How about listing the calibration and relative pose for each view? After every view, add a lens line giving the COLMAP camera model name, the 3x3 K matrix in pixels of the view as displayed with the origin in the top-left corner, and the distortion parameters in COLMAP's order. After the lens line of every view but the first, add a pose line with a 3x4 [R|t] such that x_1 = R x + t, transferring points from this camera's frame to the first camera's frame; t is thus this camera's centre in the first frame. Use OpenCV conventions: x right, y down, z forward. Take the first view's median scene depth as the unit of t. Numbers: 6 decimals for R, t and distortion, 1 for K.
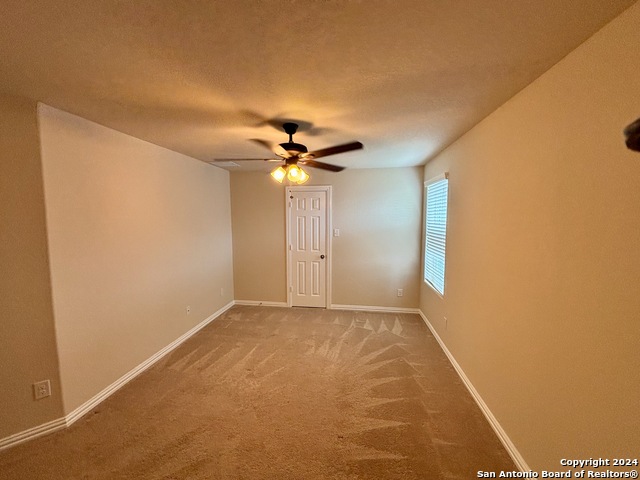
lens RADIAL K [[256.8, 0, 321.5], [0, 256.8, 235.3], [0, 0, 1]] dist [-0.000261, -0.000120]
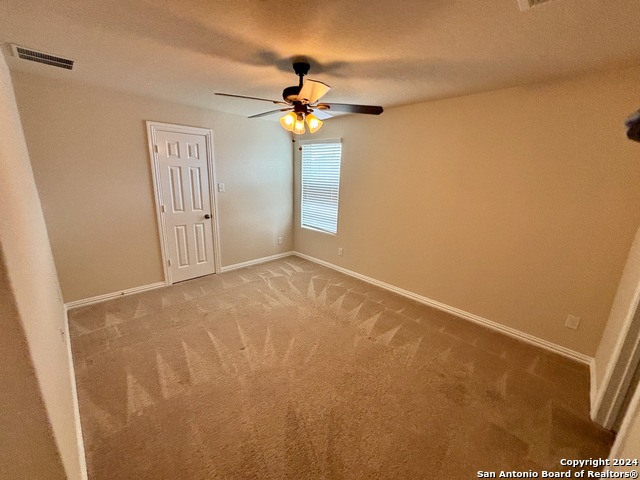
lens RADIAL K [[256.8, 0, 314.9], [0, 256.8, 241.0], [0, 0, 1]] dist [-0.000261, -0.000120]
pose [[0.606879, -0.180391, 0.774052, -0.481537], [0.023413, 0.977538, 0.209456, -0.008619], [-0.794450, -0.108991, 0.597470, 0.206113]]
